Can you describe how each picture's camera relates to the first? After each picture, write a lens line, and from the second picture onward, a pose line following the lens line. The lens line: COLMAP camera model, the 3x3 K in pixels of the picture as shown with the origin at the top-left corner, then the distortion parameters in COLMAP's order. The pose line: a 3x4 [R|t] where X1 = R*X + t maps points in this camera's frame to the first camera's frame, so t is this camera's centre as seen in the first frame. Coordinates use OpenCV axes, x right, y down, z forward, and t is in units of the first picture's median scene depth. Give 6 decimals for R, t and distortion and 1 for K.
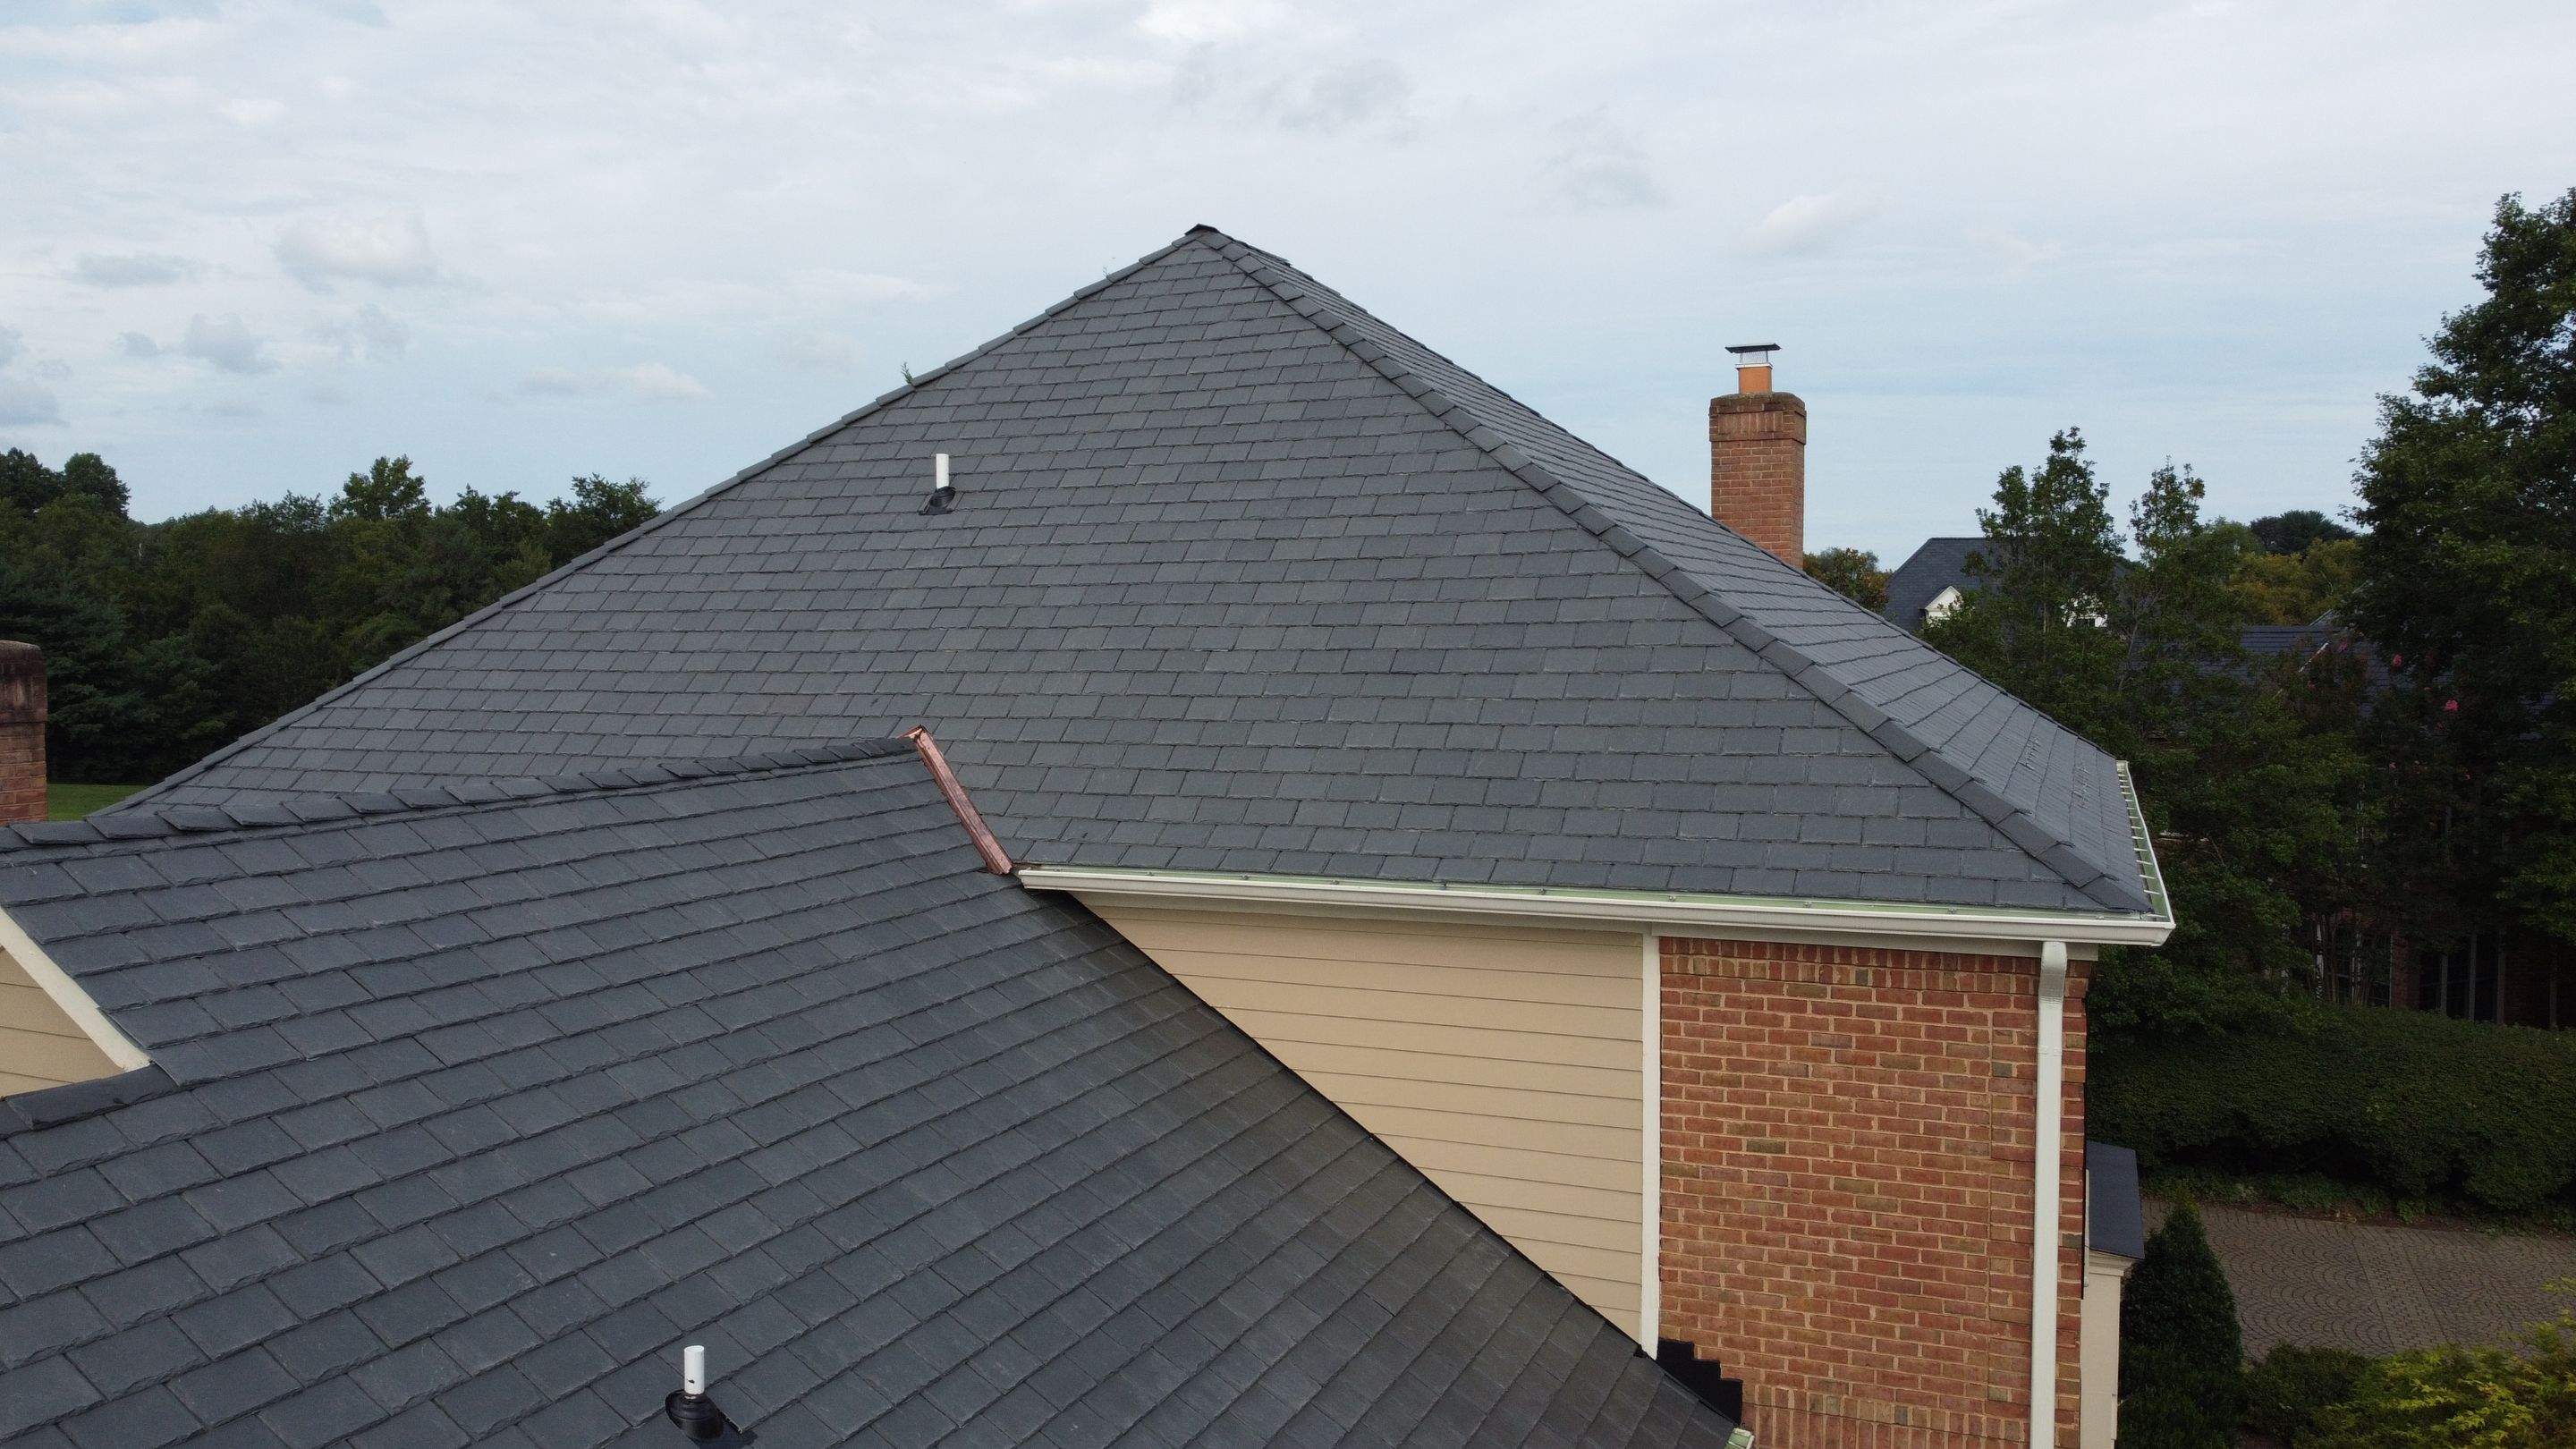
lens RADIAL K [[1954.0, 0, 1297.8], [0, 1954.0, 715.1], [0, 0, 1]] dist [0.000348, -0.004512]
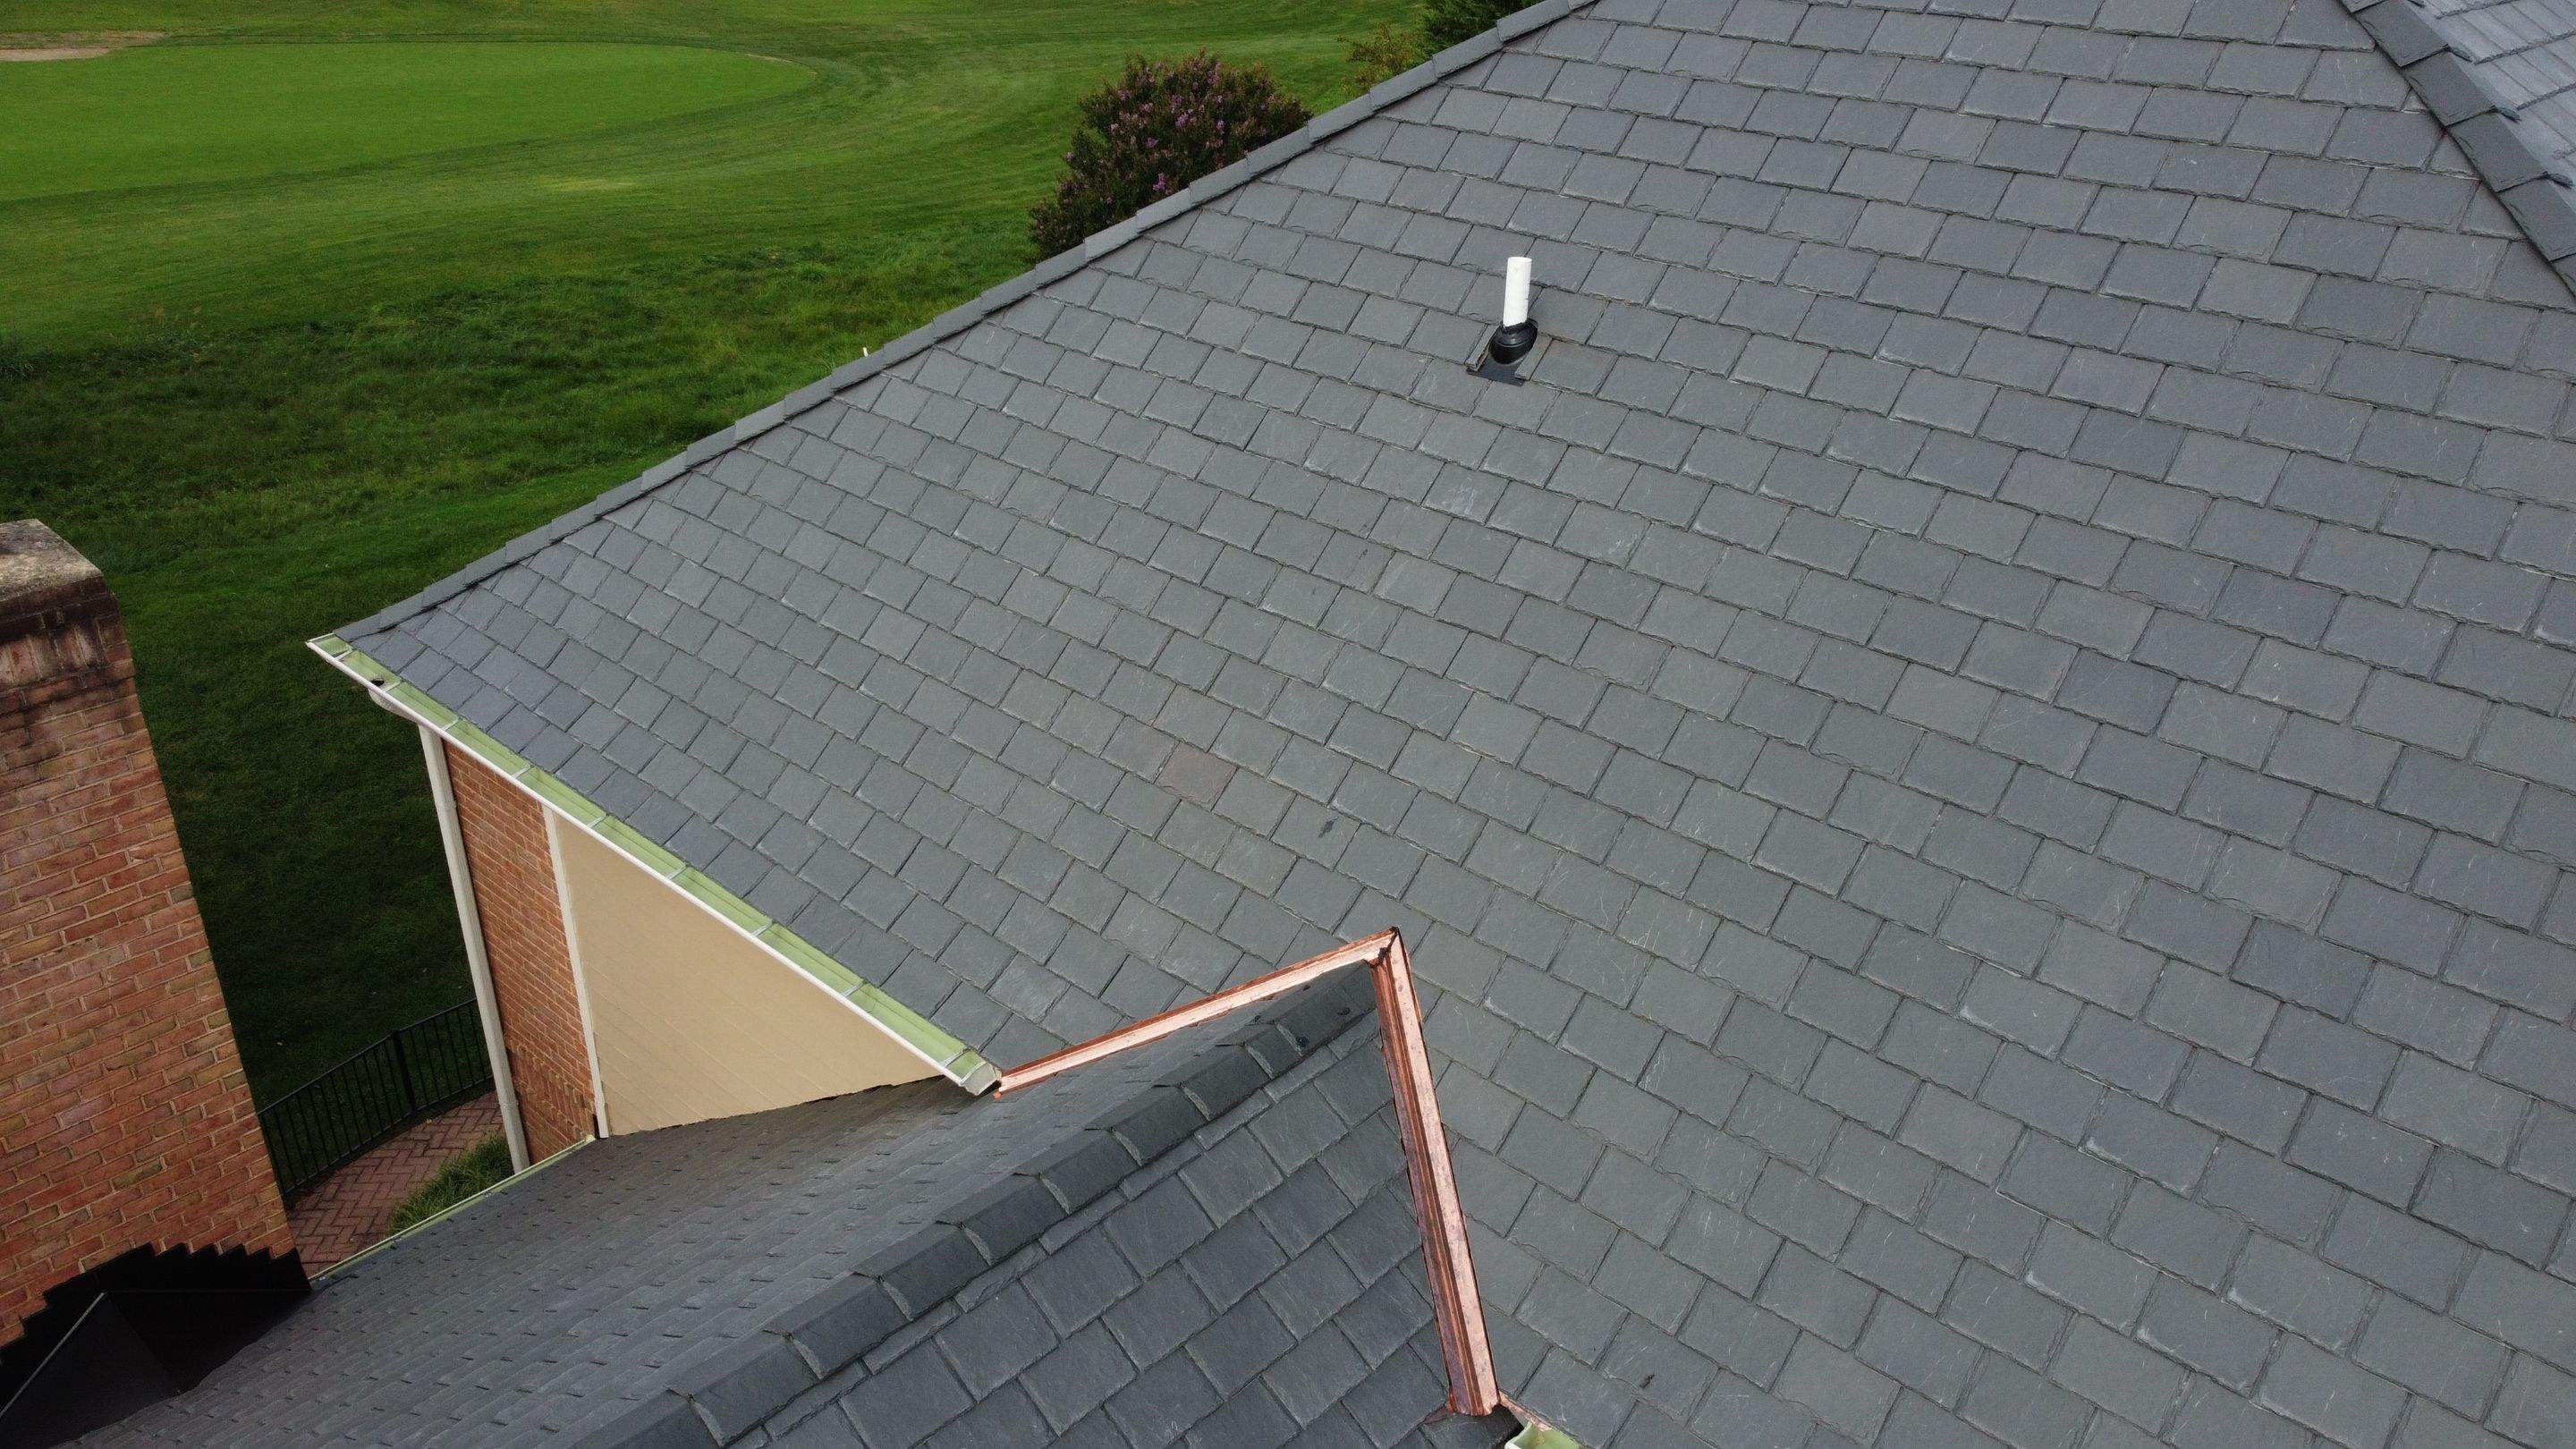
lens RADIAL K [[1954.0, 0, 1274.7], [0, 1954.0, 720.2], [0, 0, 1]] dist [0.000348, -0.004512]
pose [[0.935094, 0.181351, -0.304485, -0.061955], [-0.039673, 0.907321, 0.418562, -0.239879], [0.352172, -0.379315, 0.855625, 0.485710]]
